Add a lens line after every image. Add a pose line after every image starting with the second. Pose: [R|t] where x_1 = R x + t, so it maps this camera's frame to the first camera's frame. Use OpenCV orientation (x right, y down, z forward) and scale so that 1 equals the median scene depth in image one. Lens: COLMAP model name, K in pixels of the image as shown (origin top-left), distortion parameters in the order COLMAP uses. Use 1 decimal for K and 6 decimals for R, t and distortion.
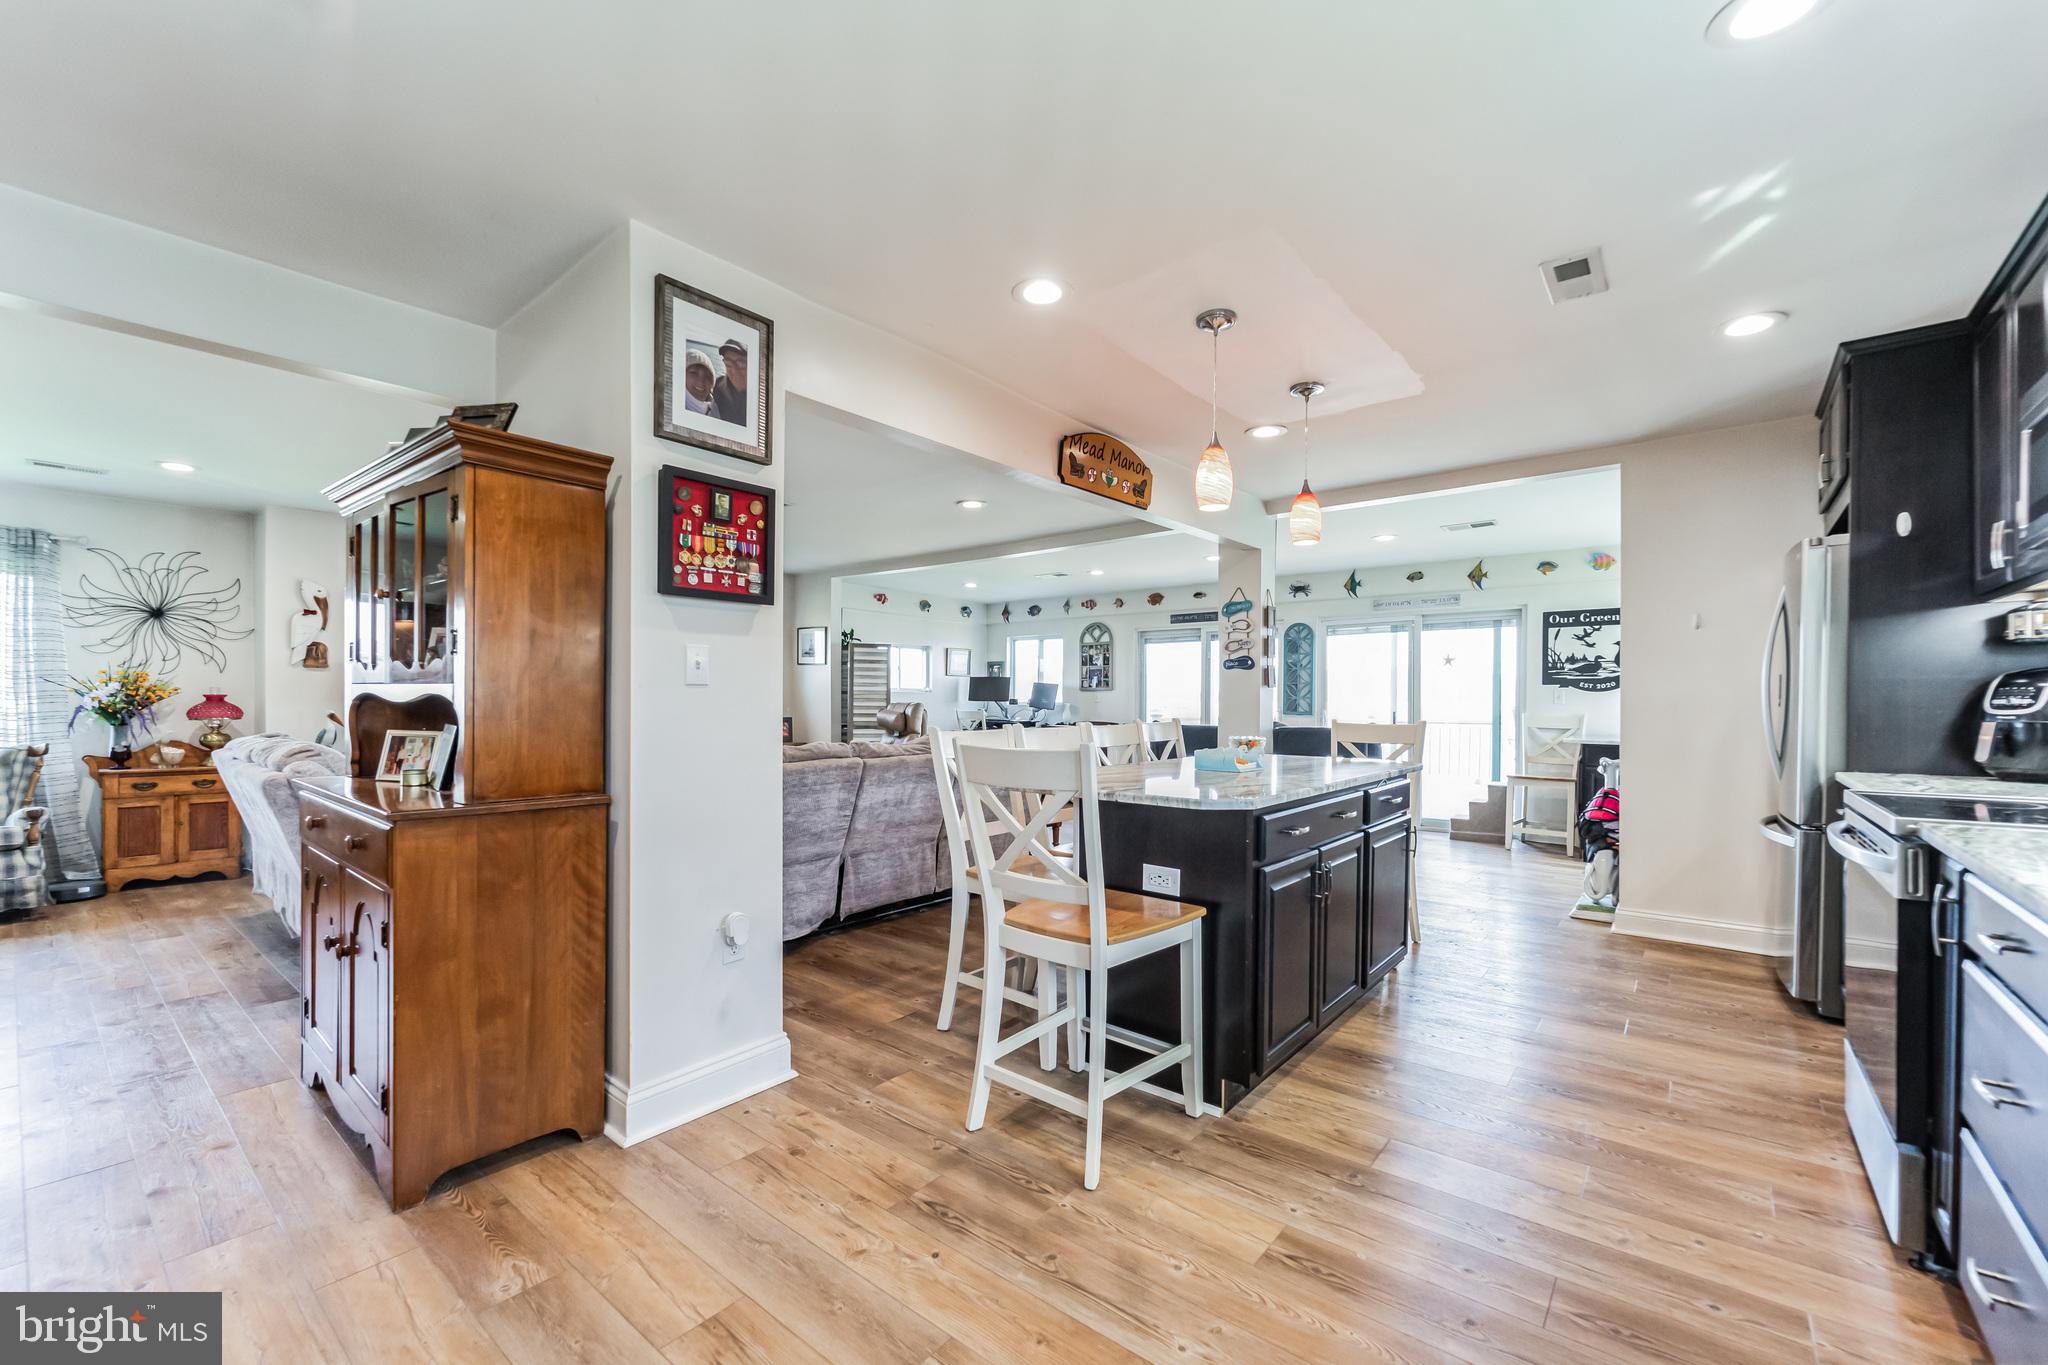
lens RADIAL K [[839.9, 0, 1025.8], [0, 839.9, 690.6], [0, 0, 1]] dist [0.001004, -0.001292]
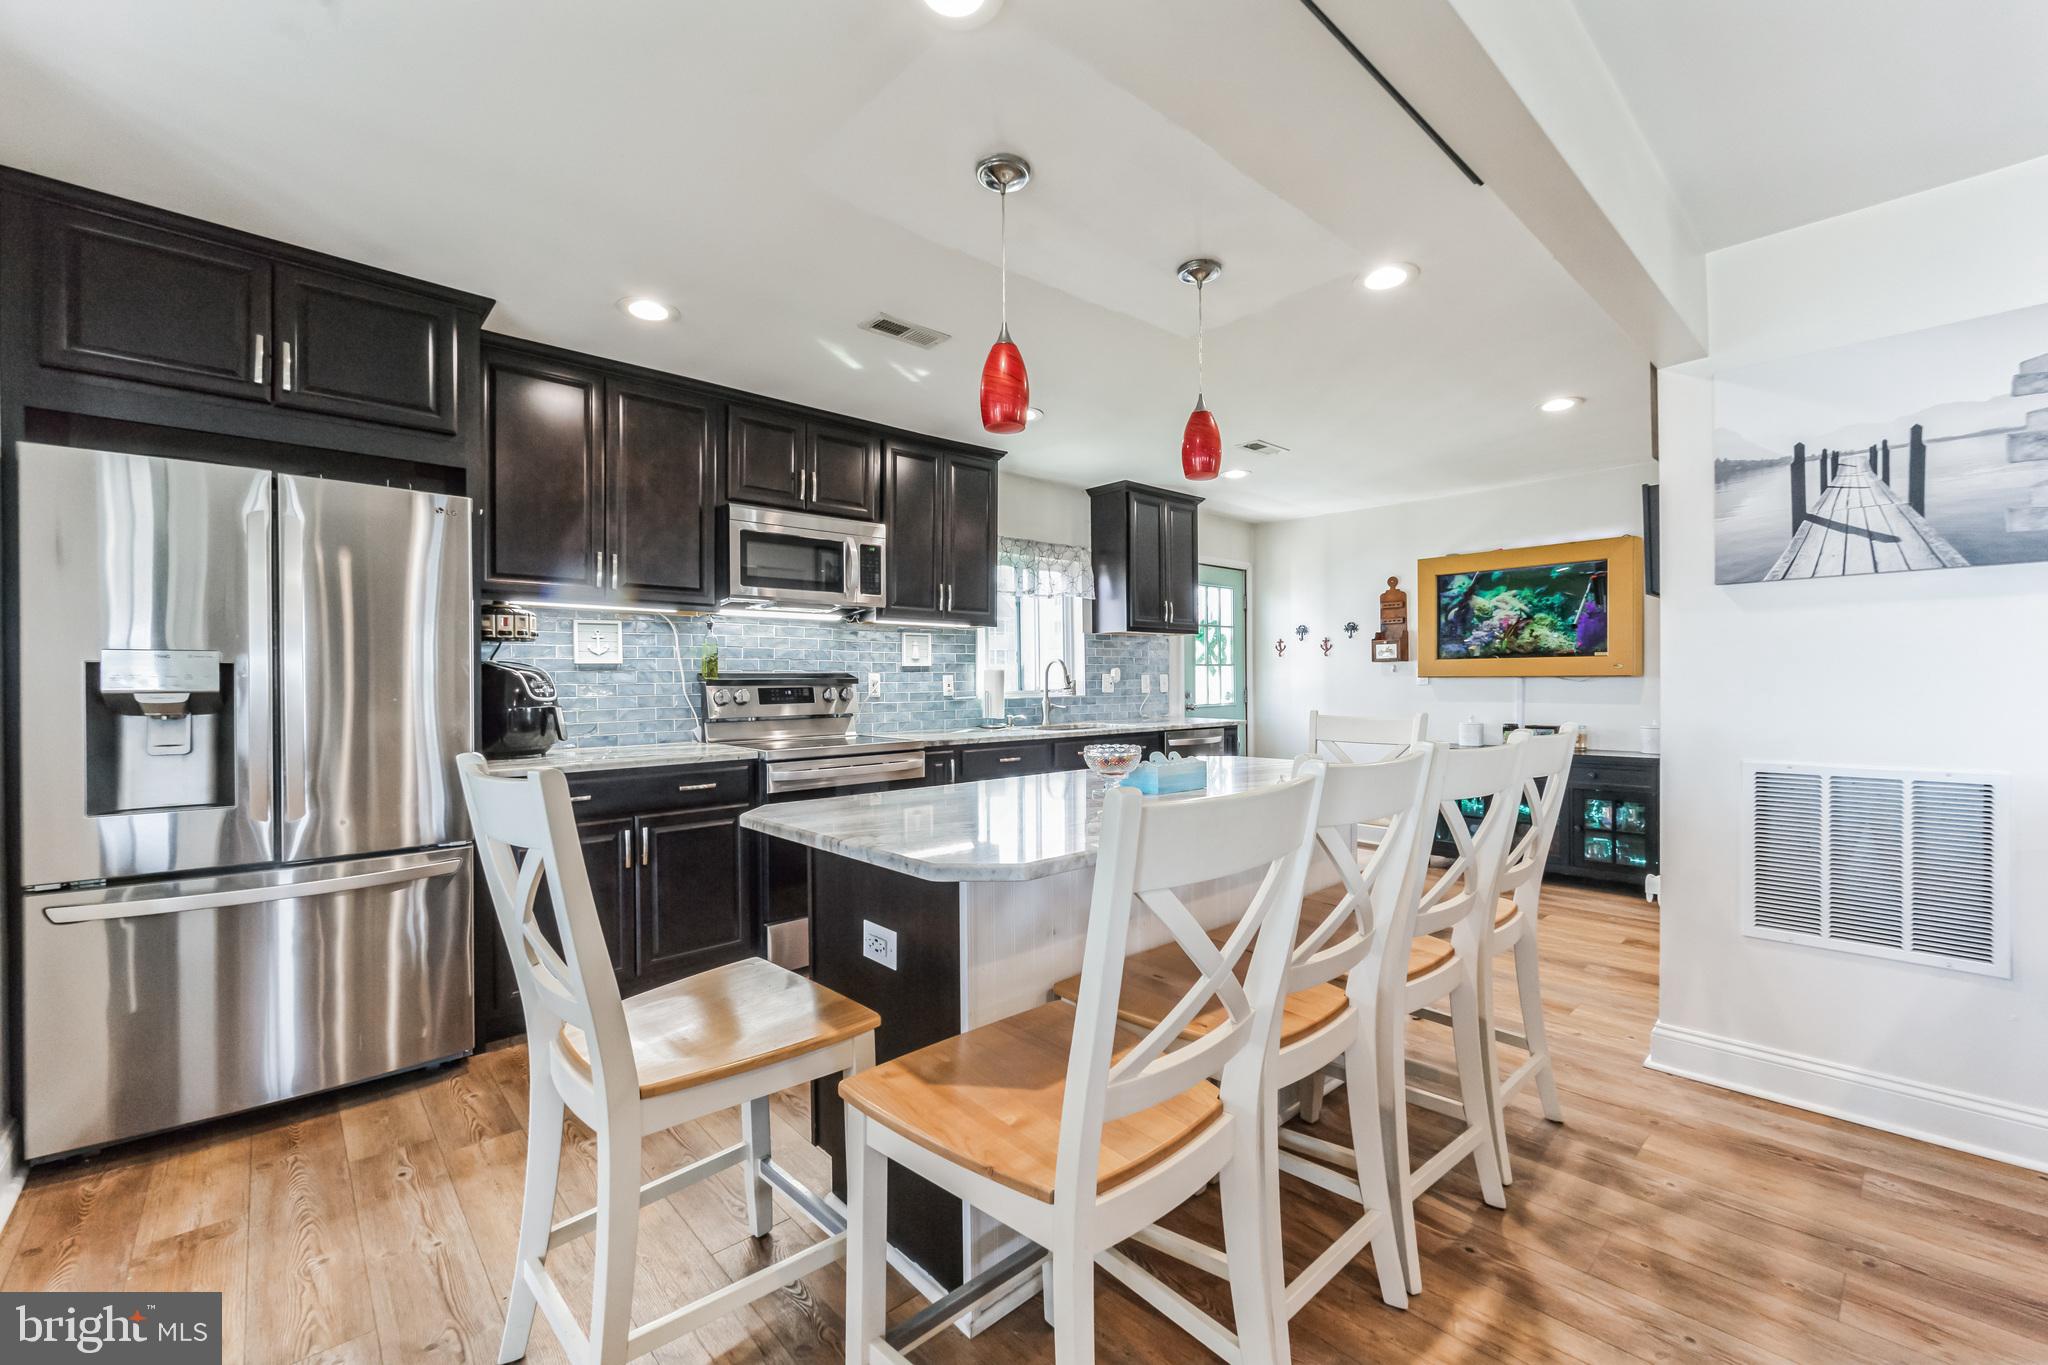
lens RADIAL K [[839.9, 0, 1023.0], [0, 839.9, 681.4], [0, 0, 1]] dist [0.001004, -0.001292]
pose [[-0.989390, 0.001079, 0.145278, 0.240068], [0.001374, 0.999997, 0.001927, 0.003216], [-0.145276, 0.002106, -0.989389, 1.628718]]
